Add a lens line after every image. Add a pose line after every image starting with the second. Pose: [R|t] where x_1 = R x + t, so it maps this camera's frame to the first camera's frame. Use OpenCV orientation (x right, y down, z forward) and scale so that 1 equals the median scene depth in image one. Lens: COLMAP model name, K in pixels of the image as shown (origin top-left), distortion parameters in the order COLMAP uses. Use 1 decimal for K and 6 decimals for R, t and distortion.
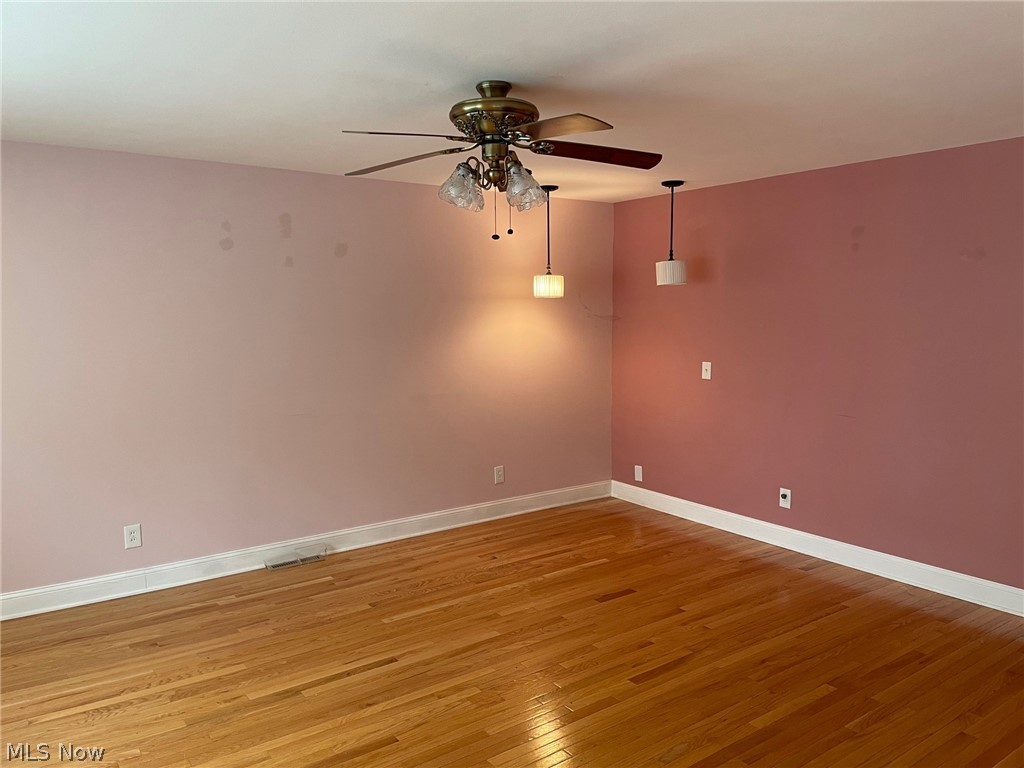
lens RADIAL K [[771.9, 0, 517.7], [0, 771.9, 384.1], [0, 0, 1]] dist [0.080457, -0.100662]
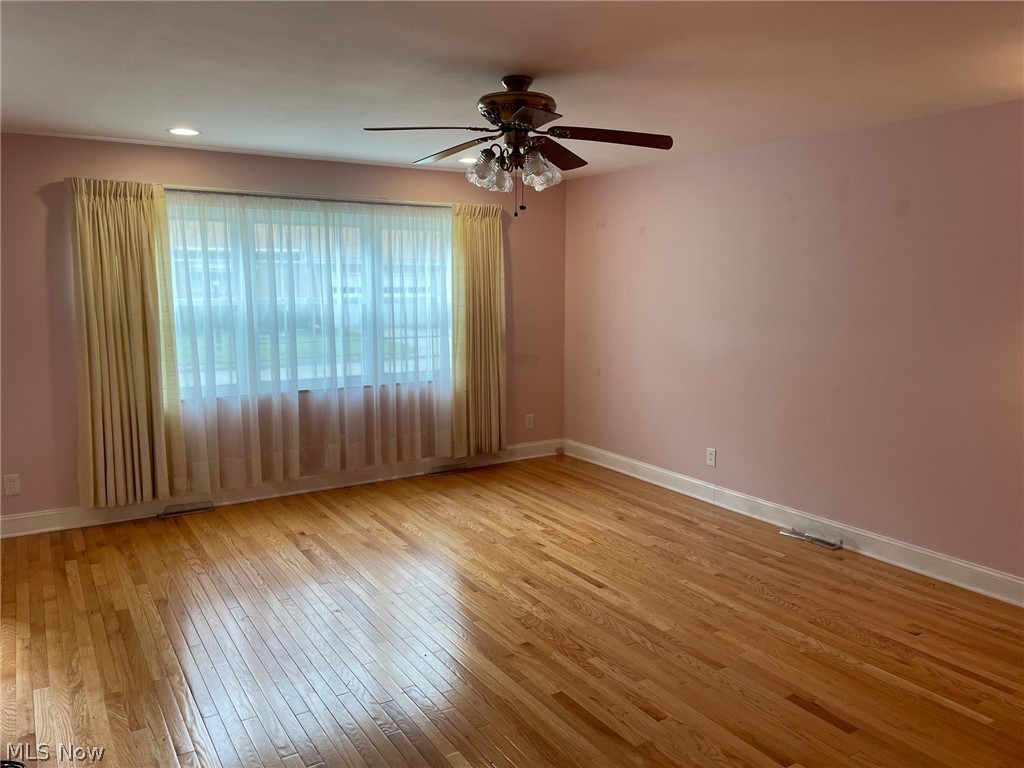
lens RADIAL K [[771.9, 0, 514.9], [0, 771.9, 384.4], [0, 0, 1]] dist [0.080457, -0.100662]
pose [[-0.066181, 0.141099, -0.987781, 0.741056], [-0.111598, 0.982693, 0.147849, -0.069917], [0.991547, 0.120020, -0.049289, 0.721380]]
